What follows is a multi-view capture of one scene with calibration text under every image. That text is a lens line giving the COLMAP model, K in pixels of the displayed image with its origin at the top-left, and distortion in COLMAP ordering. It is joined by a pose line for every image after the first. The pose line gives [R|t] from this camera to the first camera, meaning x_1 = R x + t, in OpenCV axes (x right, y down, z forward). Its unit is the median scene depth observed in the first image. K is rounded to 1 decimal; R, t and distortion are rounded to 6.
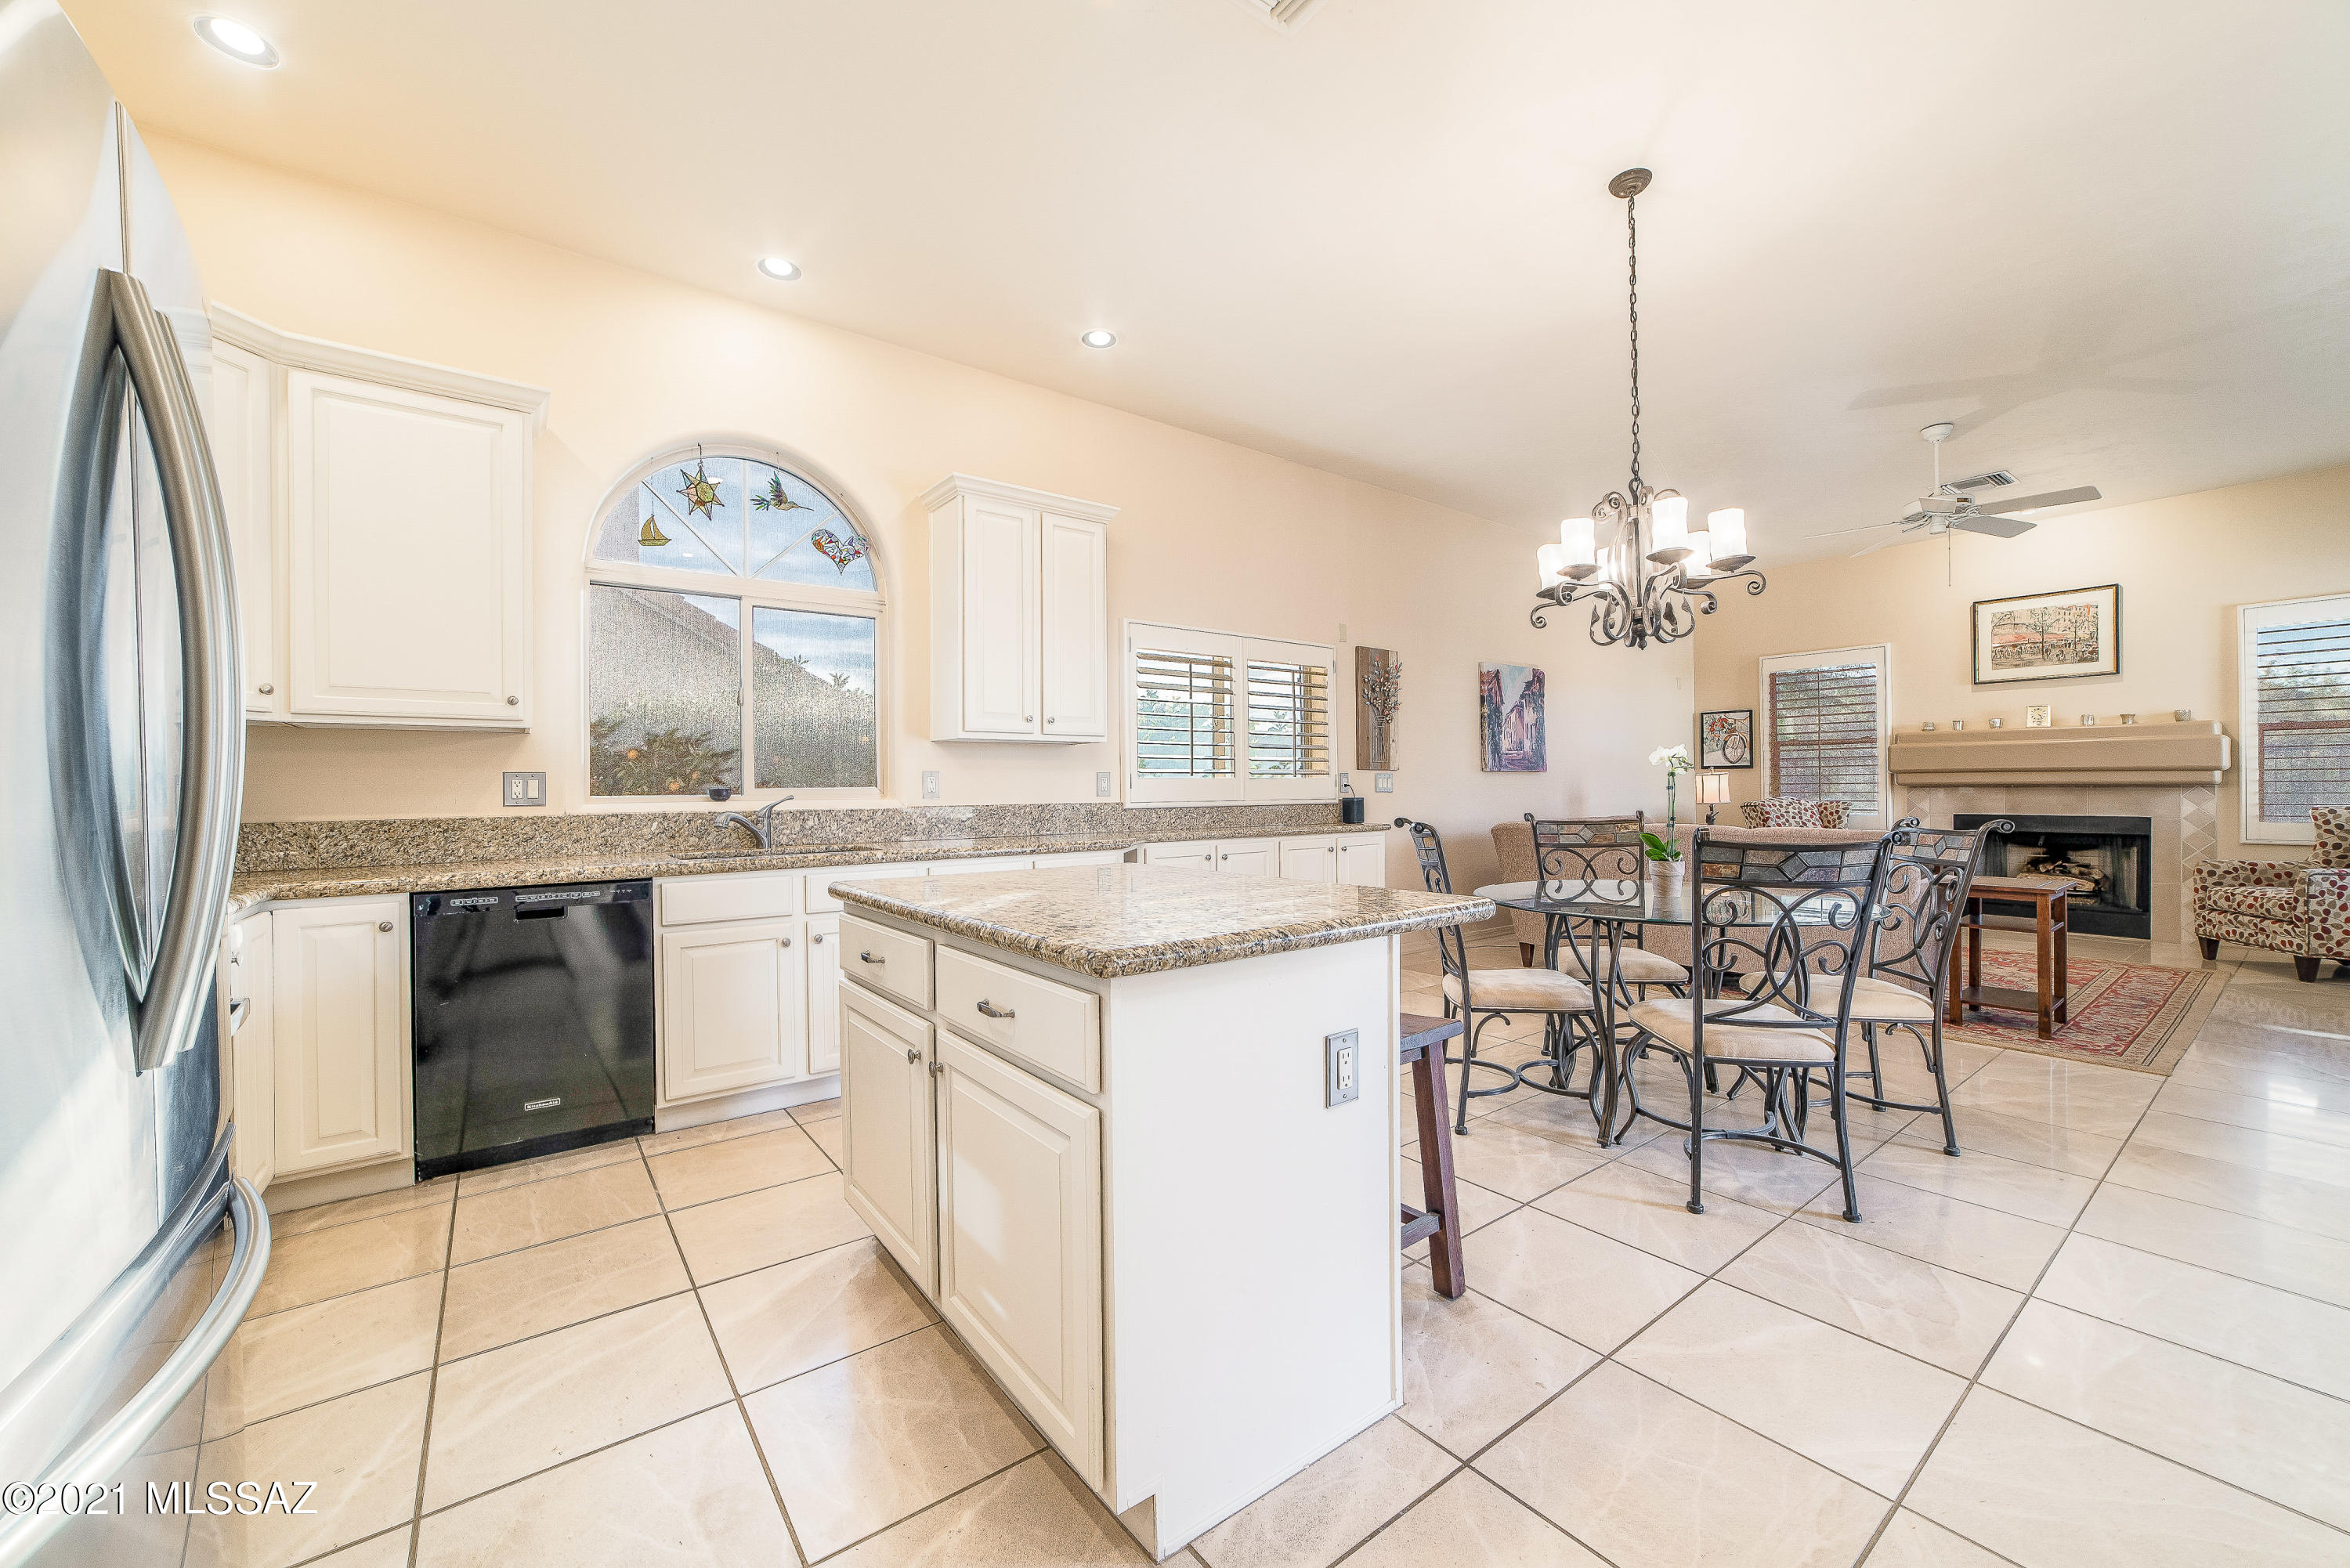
lens RADIAL K [[912.1, 0, 1168.1], [0, 912.1, 786.1], [0, 0, 1]] dist [0.000157, 0.000263]
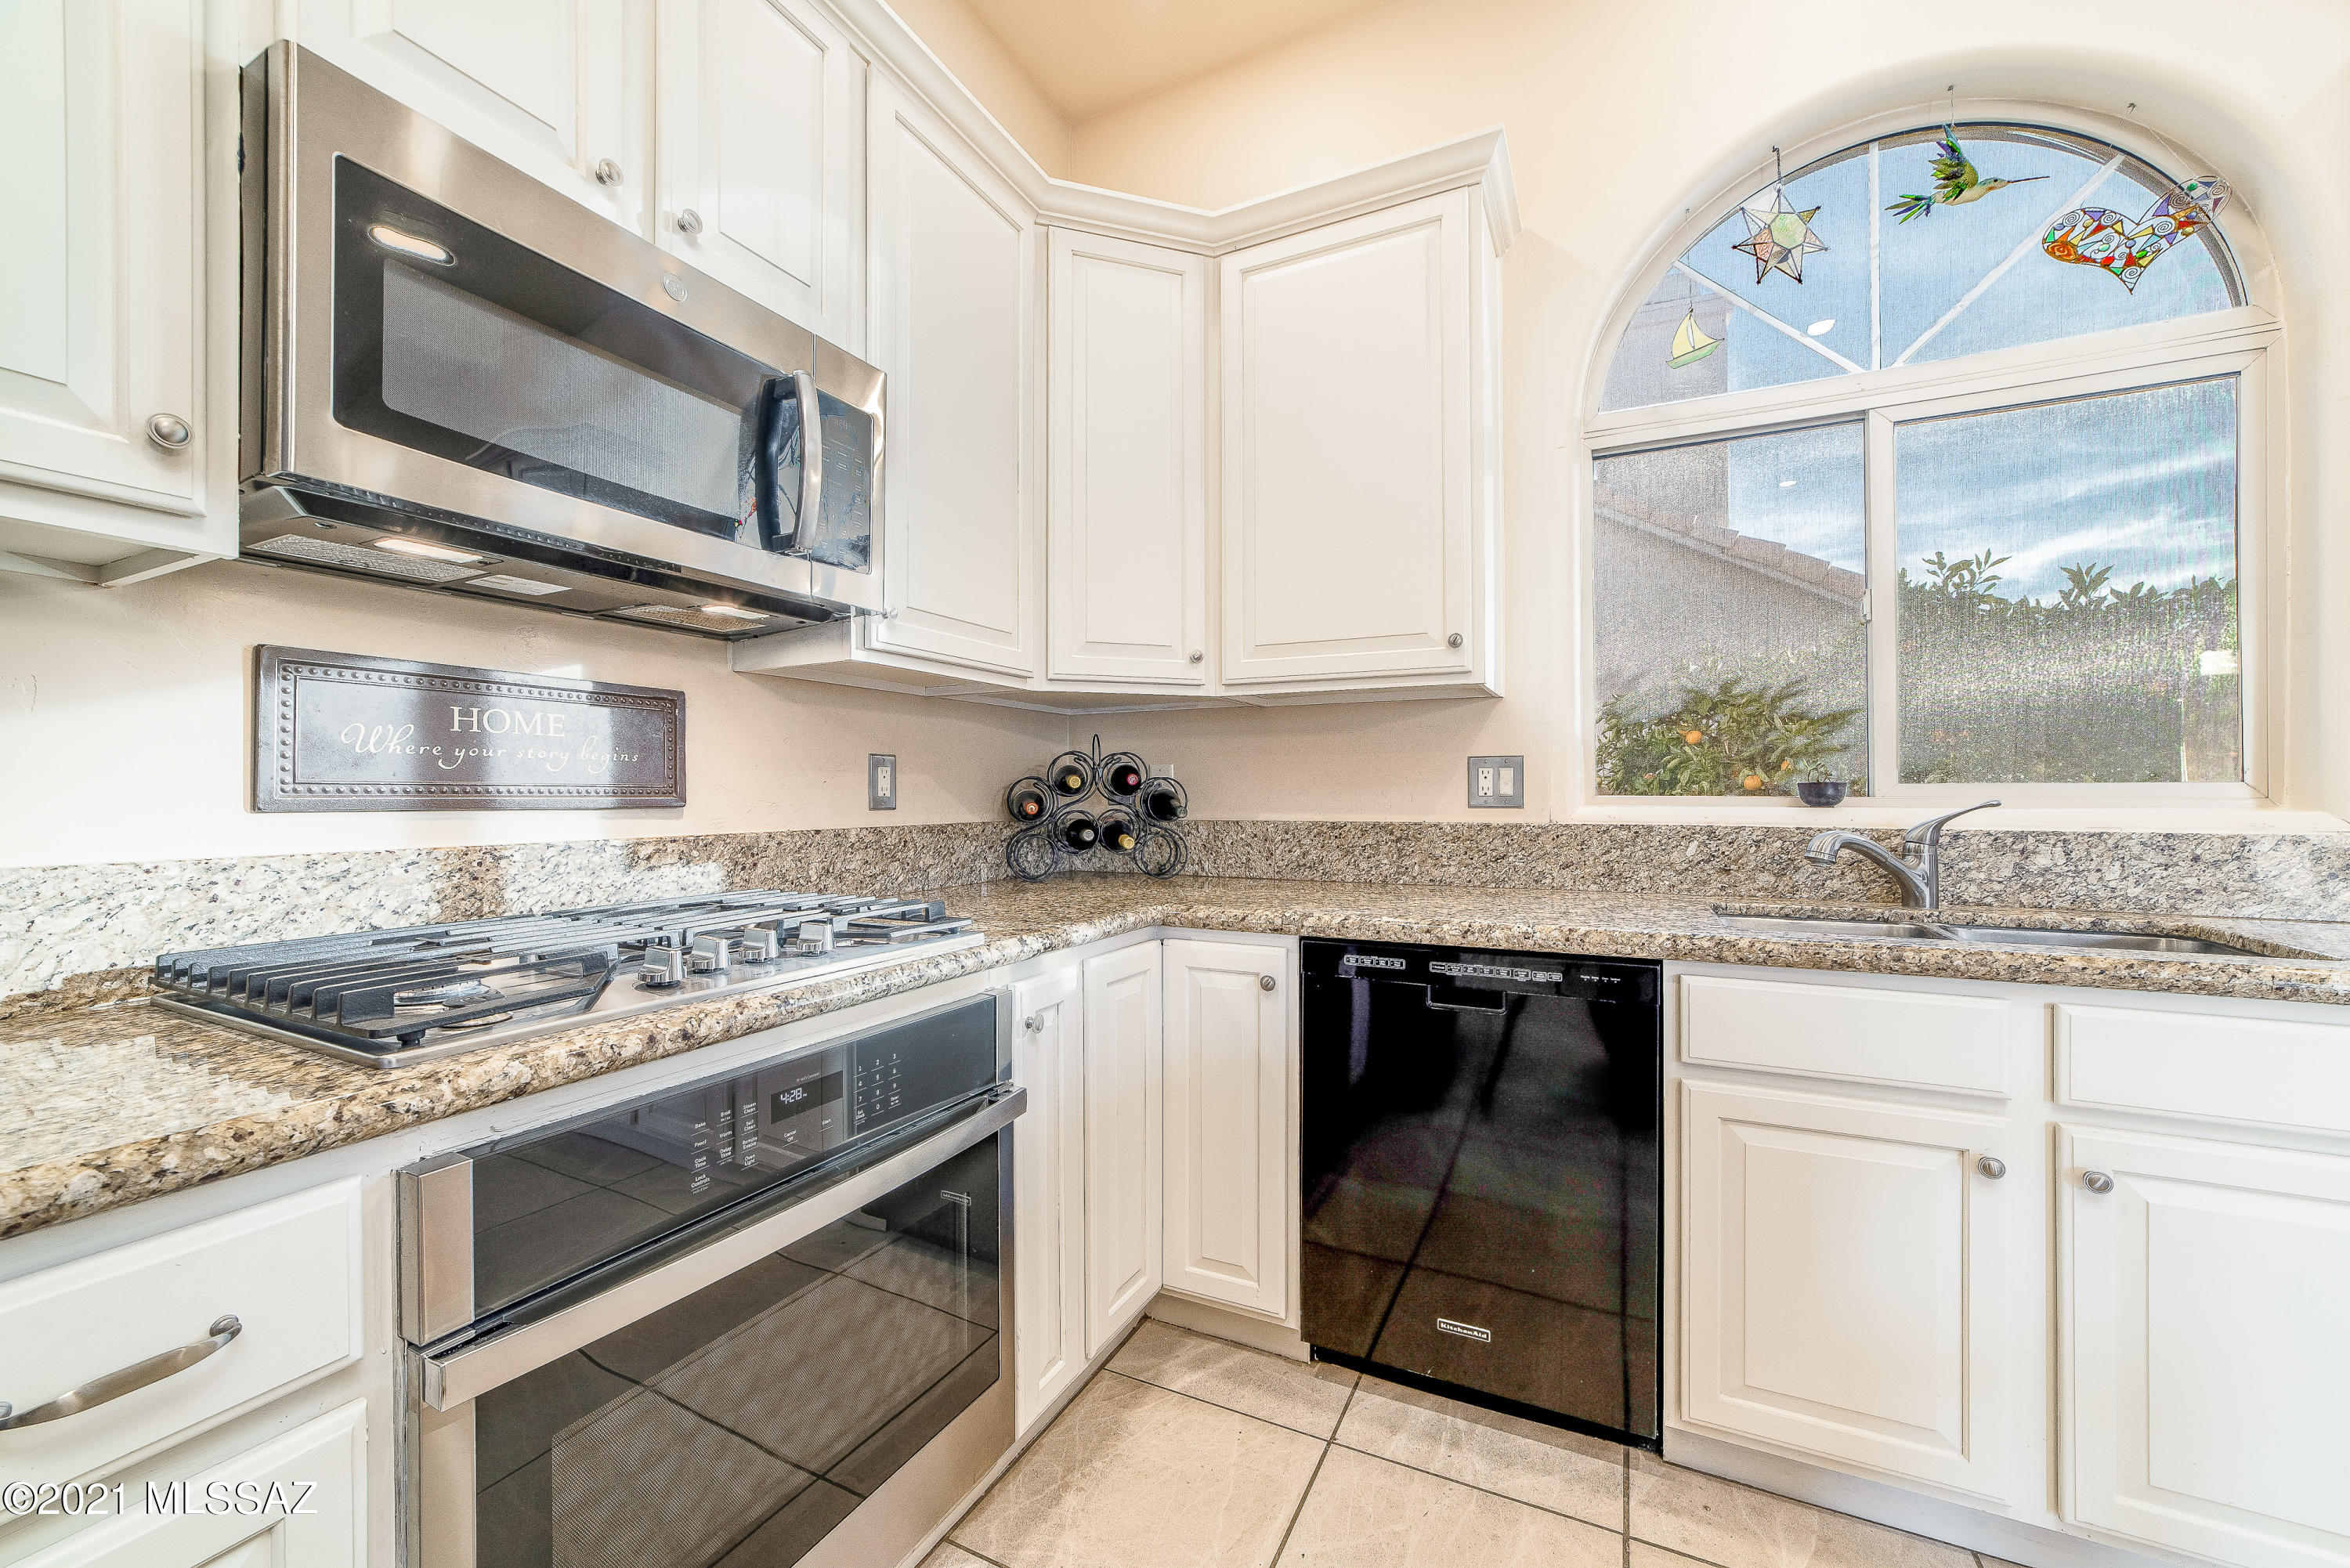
lens RADIAL K [[898.4, 0, 1163.1], [0, 898.4, 790.0], [0, 0, 1]] dist [-0.016736, 0.000110]
pose [[0.447972, 0.006527, -0.894024, -0.209583], [-0.003040, 0.999979, 0.005777, 0.005270], [0.894043, 0.000130, 0.447982, 0.445802]]
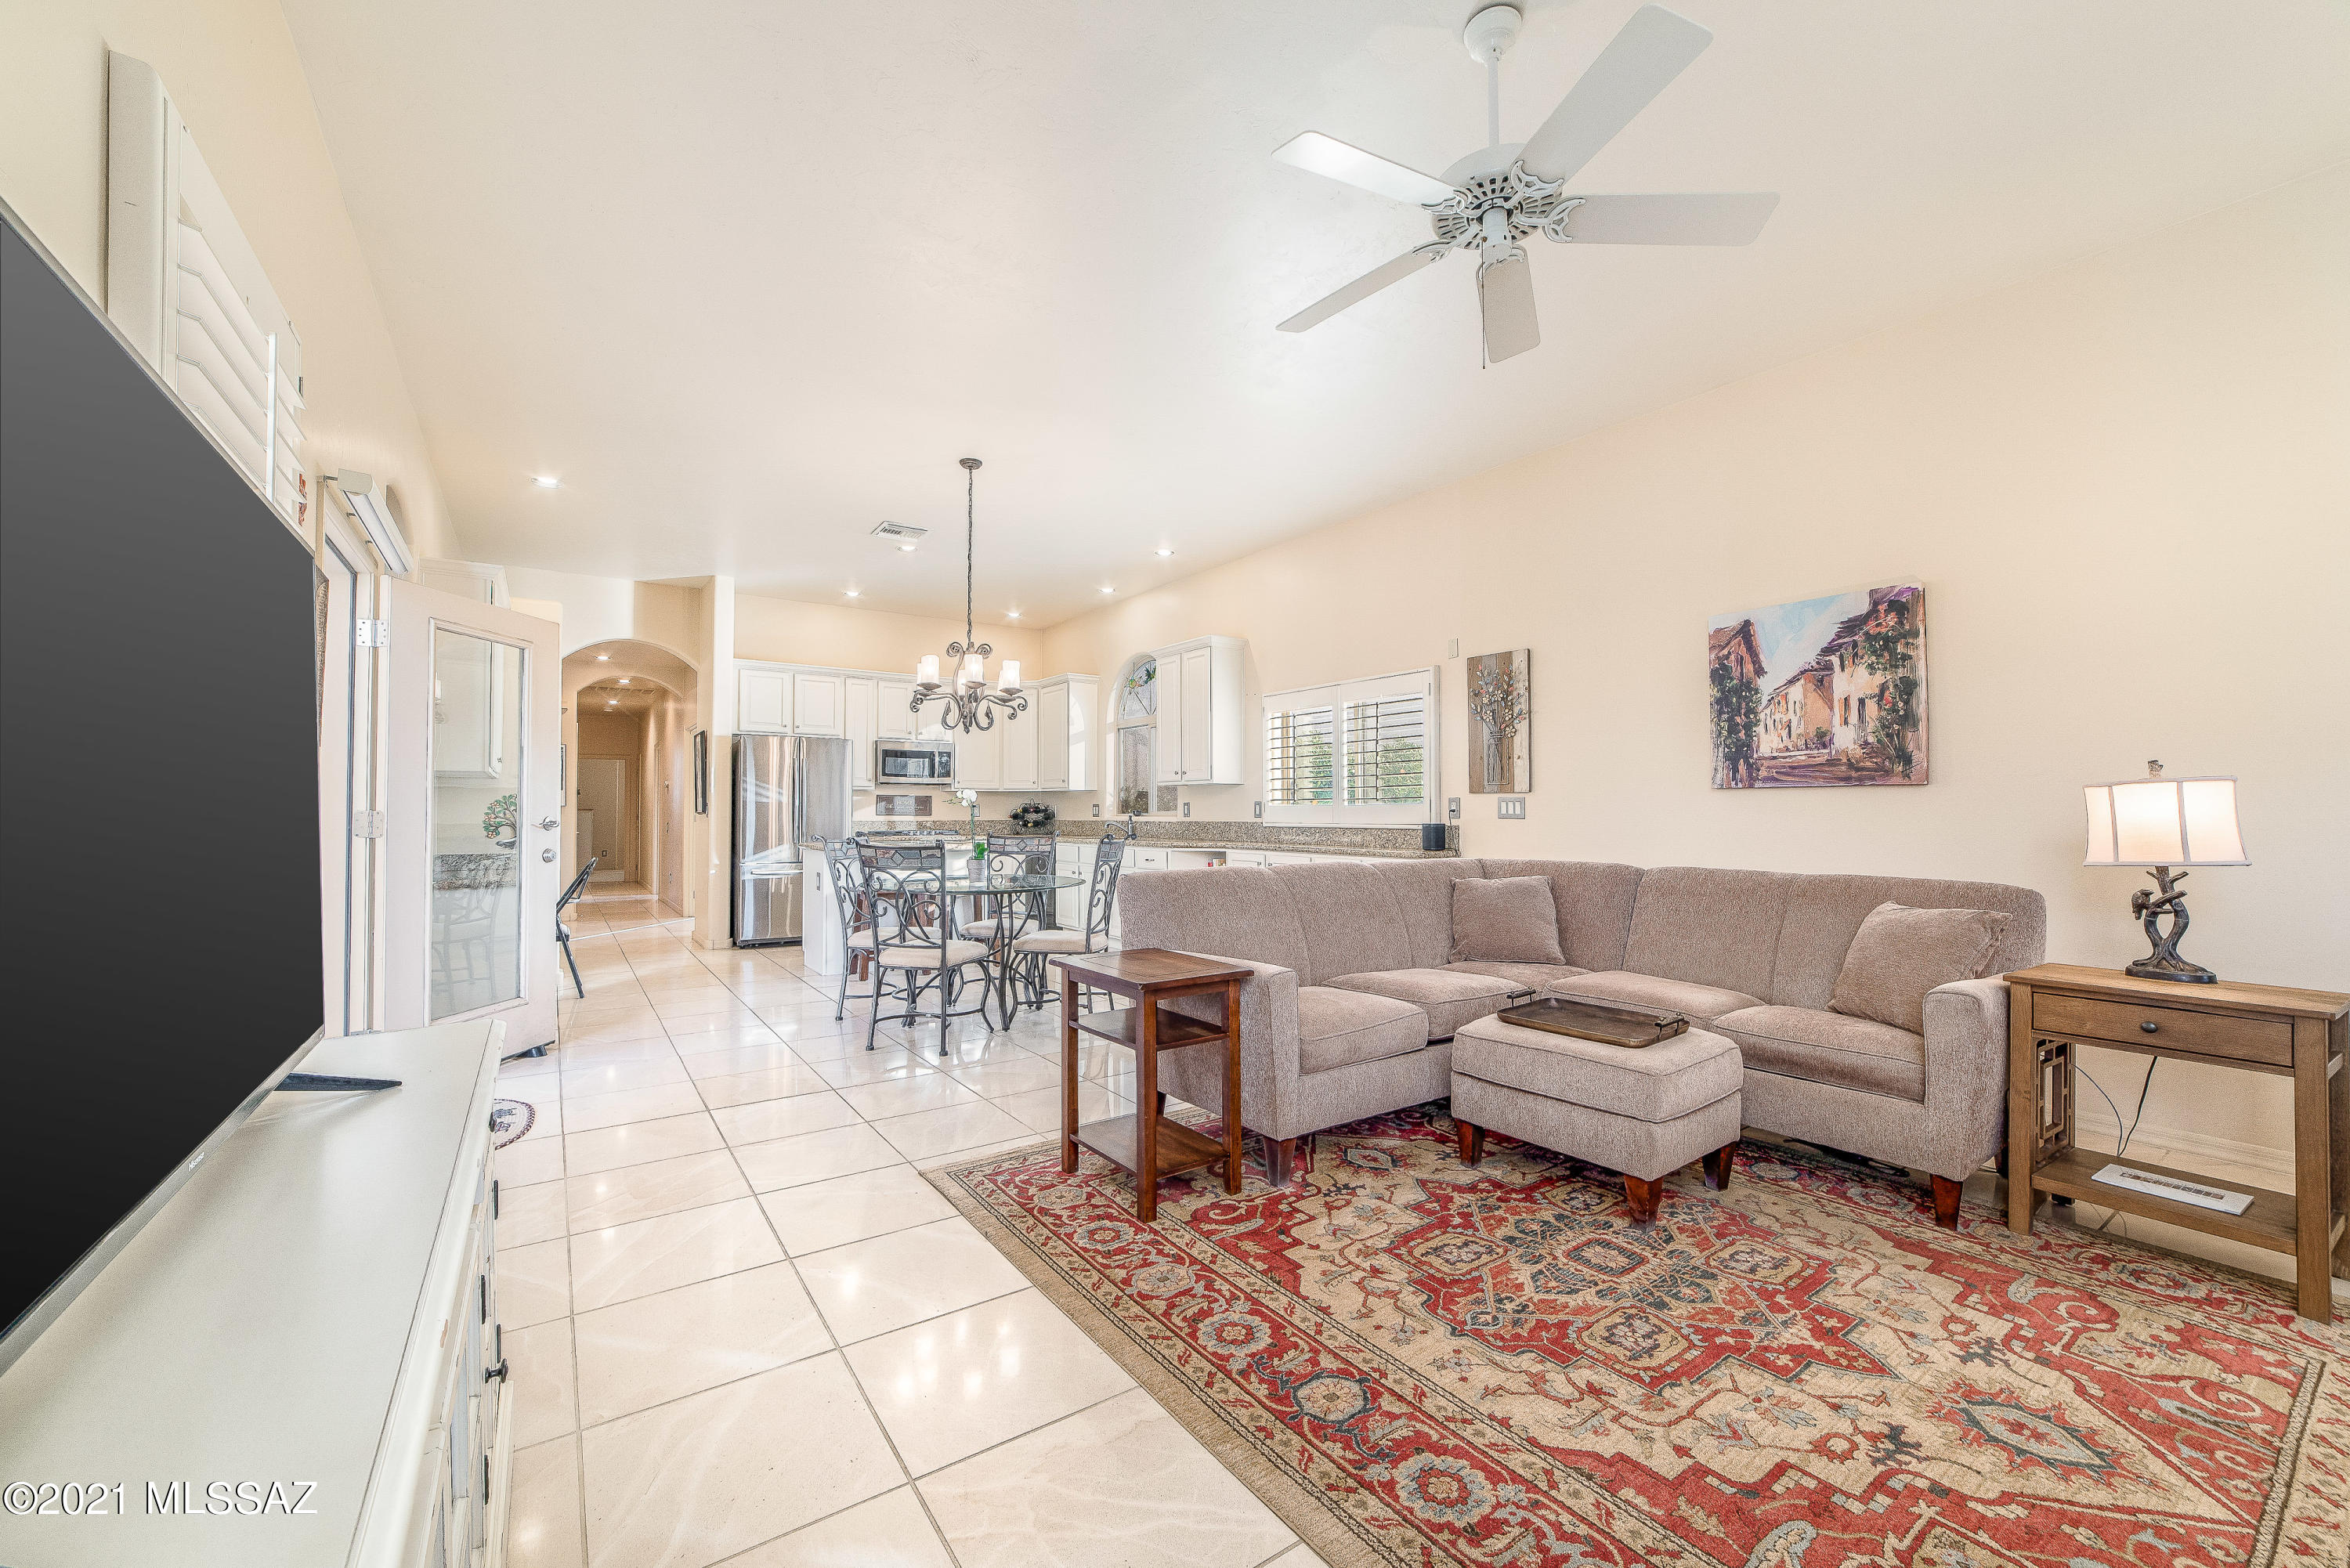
lens RADIAL K [[932.6, 0, 1176.0], [0, 932.6, 781.2], [0, 0, 1]] dist [-0.014066, 0.000296]
pose [[-0.041740, -0.022843, -0.998867, 1.908349], [0.005494, 0.999718, -0.023092, -0.015858], [0.999113, -0.006452, -0.041603, 1.232442]]
